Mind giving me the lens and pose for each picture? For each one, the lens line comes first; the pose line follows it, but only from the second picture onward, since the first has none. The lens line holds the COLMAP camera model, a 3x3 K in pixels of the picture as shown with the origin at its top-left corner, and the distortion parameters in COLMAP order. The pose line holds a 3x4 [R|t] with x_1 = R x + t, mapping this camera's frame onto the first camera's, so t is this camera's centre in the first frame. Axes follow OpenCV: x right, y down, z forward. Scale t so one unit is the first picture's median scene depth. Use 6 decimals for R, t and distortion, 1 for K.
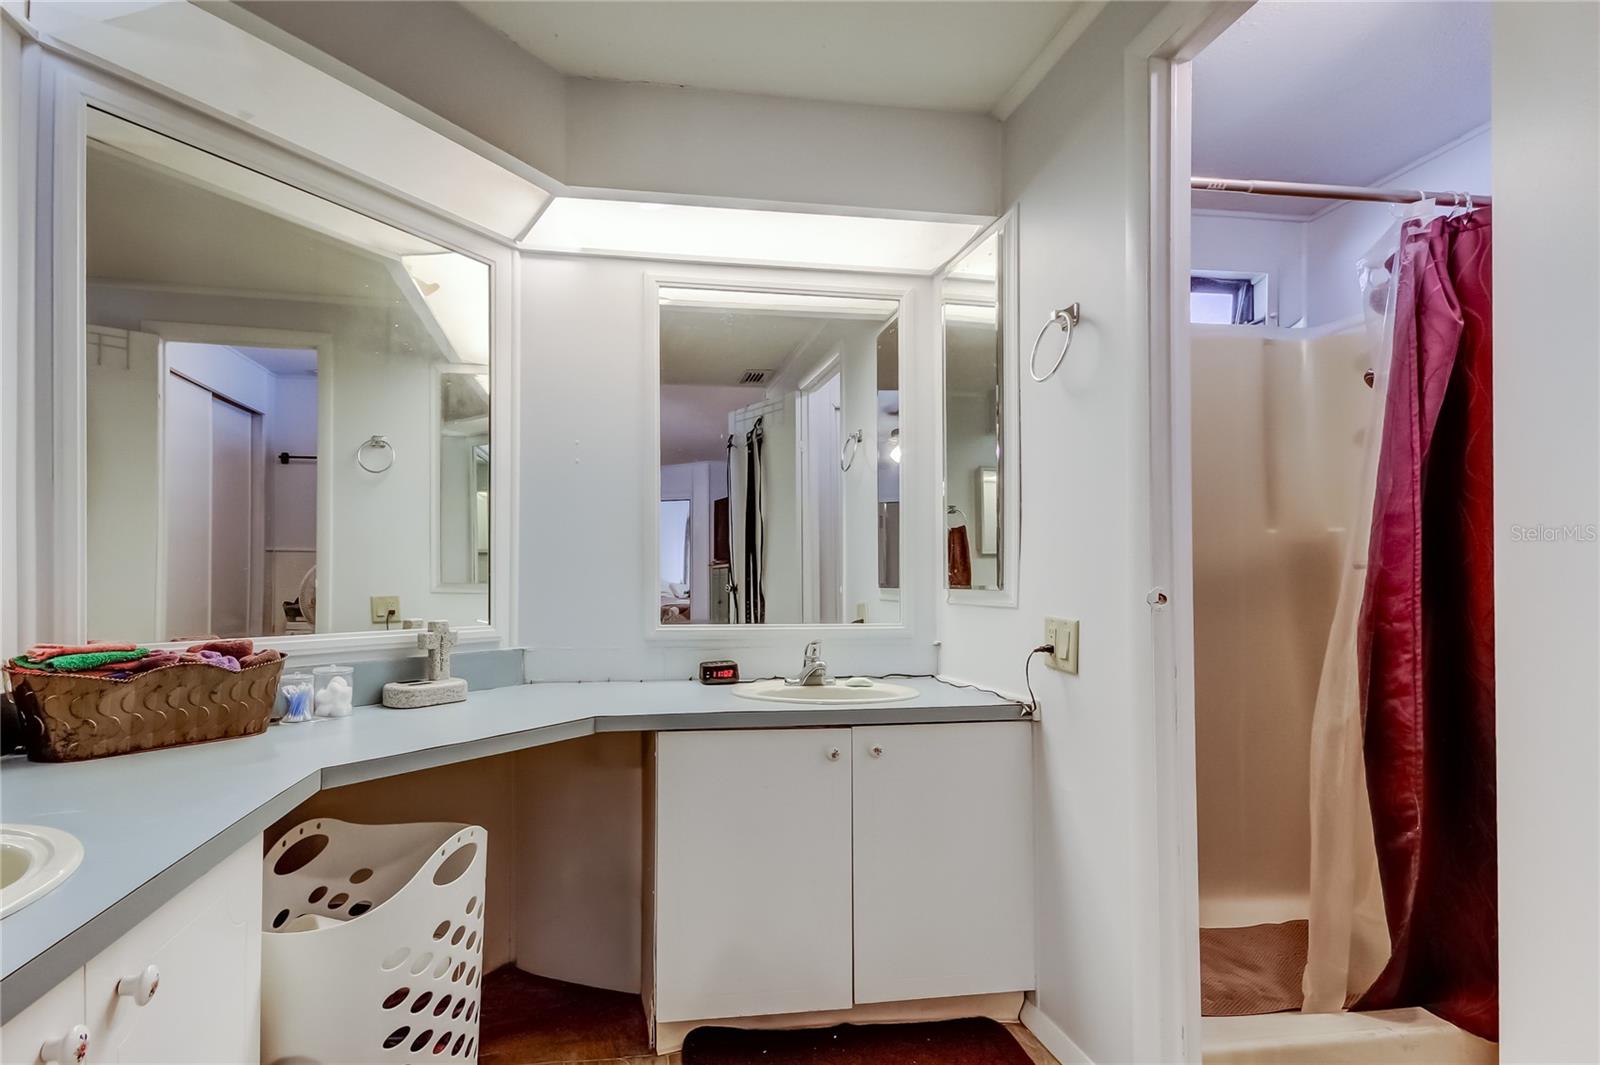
lens RADIAL K [[733.3, 0, 773.2], [0, 733.3, 576.6], [0, 0, 1]] dist [0.017473, -0.003354]
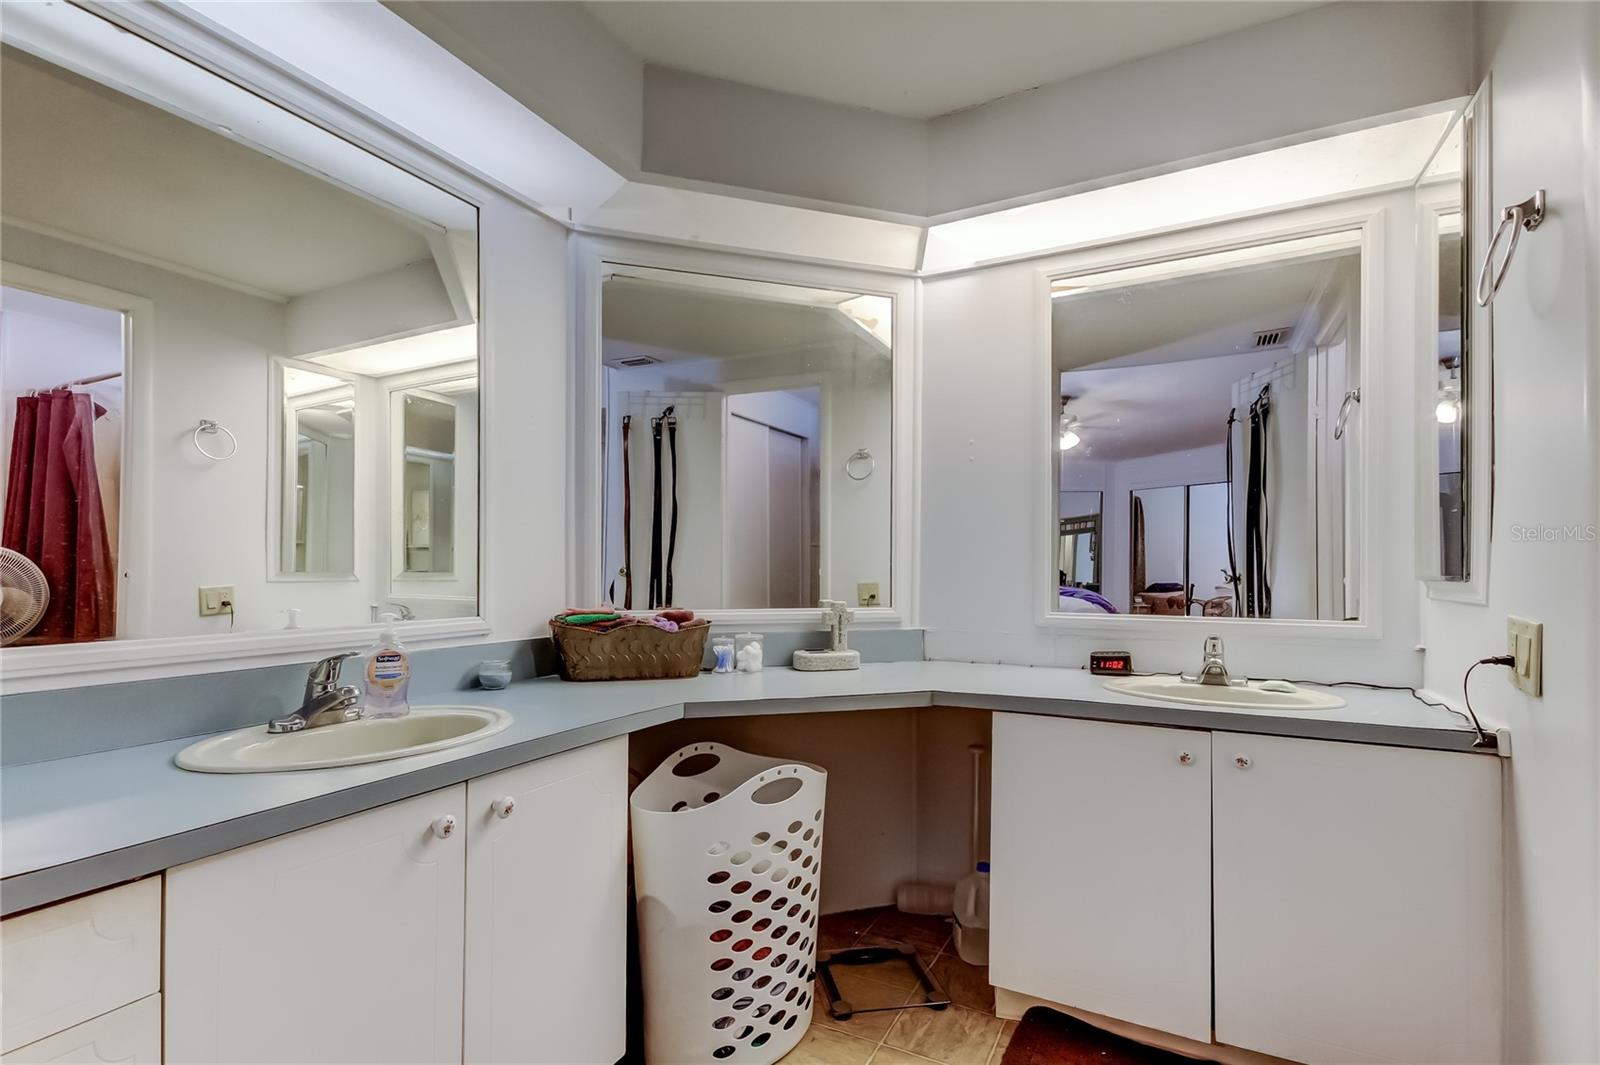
lens RADIAL K [[733.3, 0, 880.6], [0, 733.3, 565.6], [0, 0, 1]] dist [0.017473, -0.003354]
pose [[0.838636, -0.002361, -0.544687, 0.237639], [0.001917, 0.999997, -0.001383, 0.001659], [0.544688, 0.000116, 0.838639, 0.018832]]
